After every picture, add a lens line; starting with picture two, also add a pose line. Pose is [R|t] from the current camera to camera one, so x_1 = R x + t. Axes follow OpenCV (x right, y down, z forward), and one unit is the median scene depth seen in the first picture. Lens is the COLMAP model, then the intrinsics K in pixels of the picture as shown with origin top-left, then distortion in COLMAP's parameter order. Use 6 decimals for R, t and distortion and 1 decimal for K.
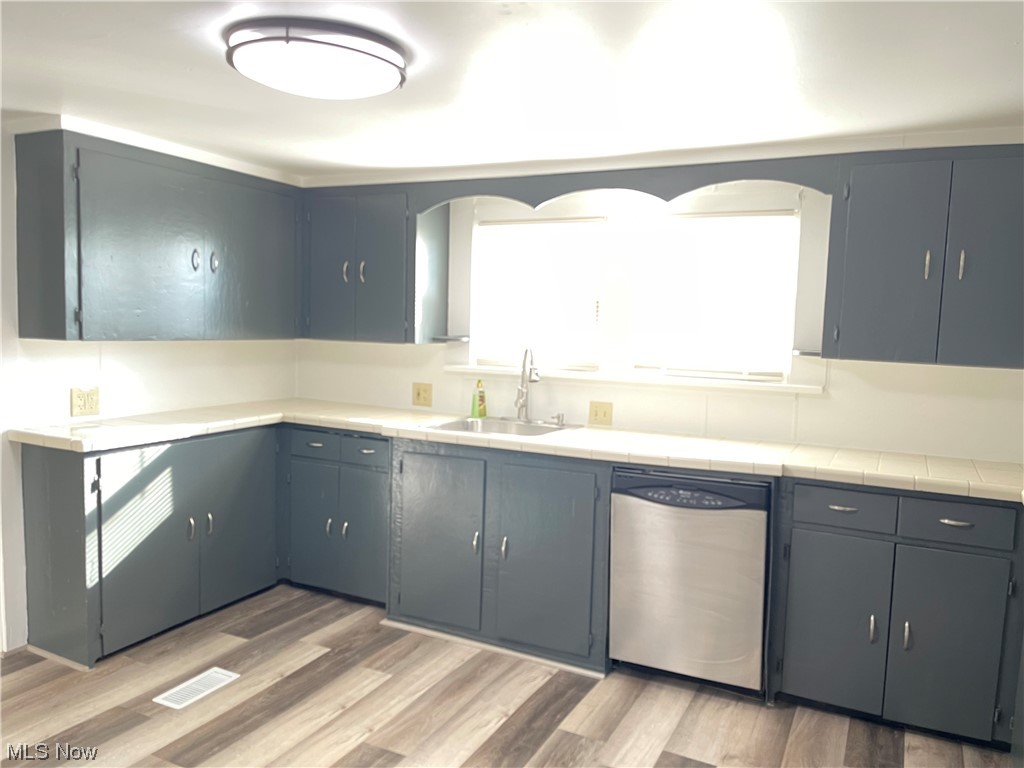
lens RADIAL K [[767.8, 0, 521.5], [0, 767.8, 387.4], [0, 0, 1]] dist [0.066156, -0.081023]
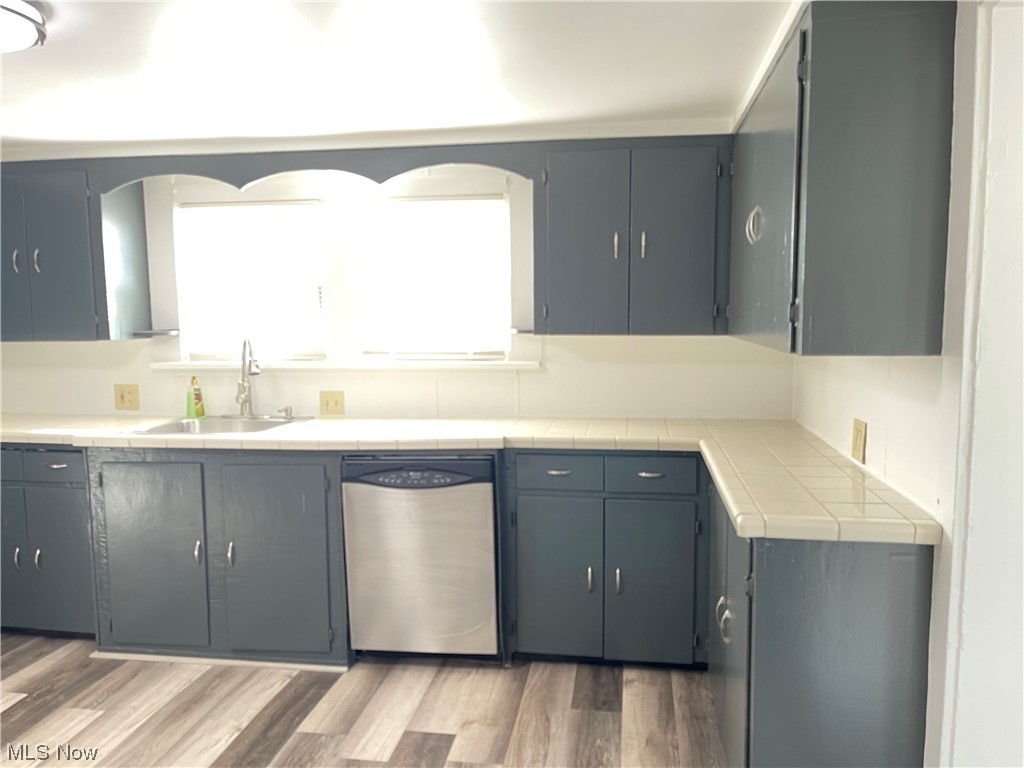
lens RADIAL K [[767.8, 0, 524.7], [0, 767.8, 391.1], [0, 0, 1]] dist [0.066156, -0.081023]
pose [[0.949584, -0.070649, 0.305449, 0.044959], [0.064670, 0.997466, 0.029662, 0.007197], [-0.306771, -0.008413, 0.951746, -0.001429]]
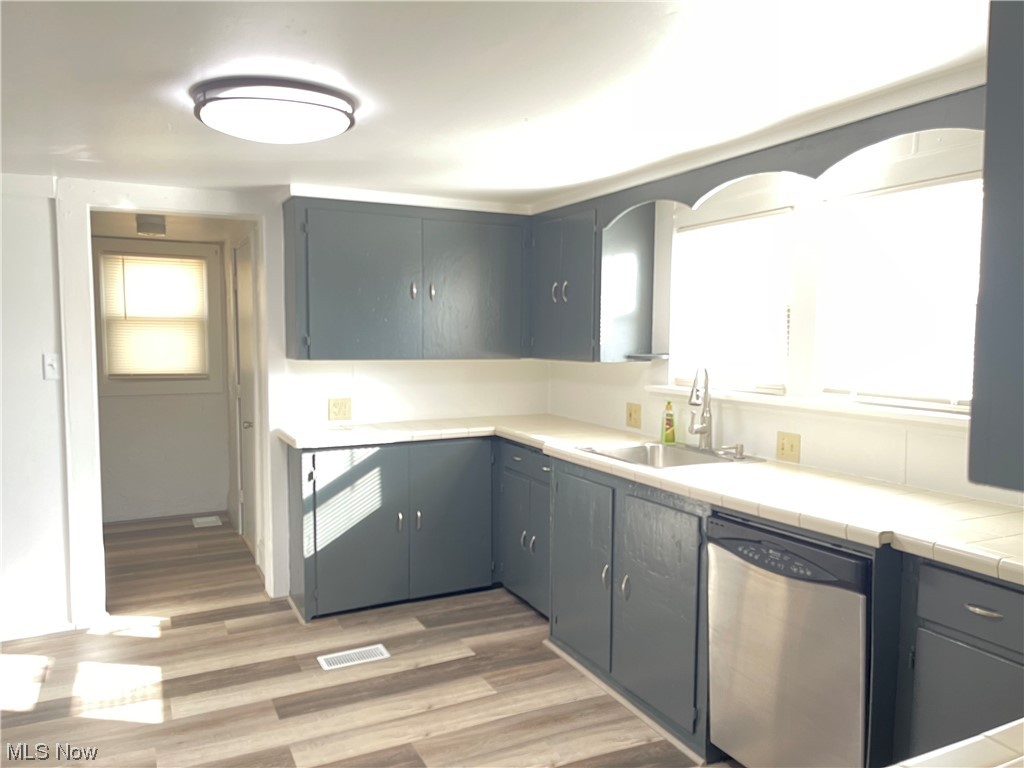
lens RADIAL K [[767.8, 0, 518.3], [0, 767.8, 392.2], [0, 0, 1]] dist [0.066156, -0.081023]
pose [[0.788487, 0.021233, -0.614685, 0.449347], [-0.033422, 0.999406, -0.008350, -0.008856], [0.614143, 0.027128, 0.788728, 0.209667]]
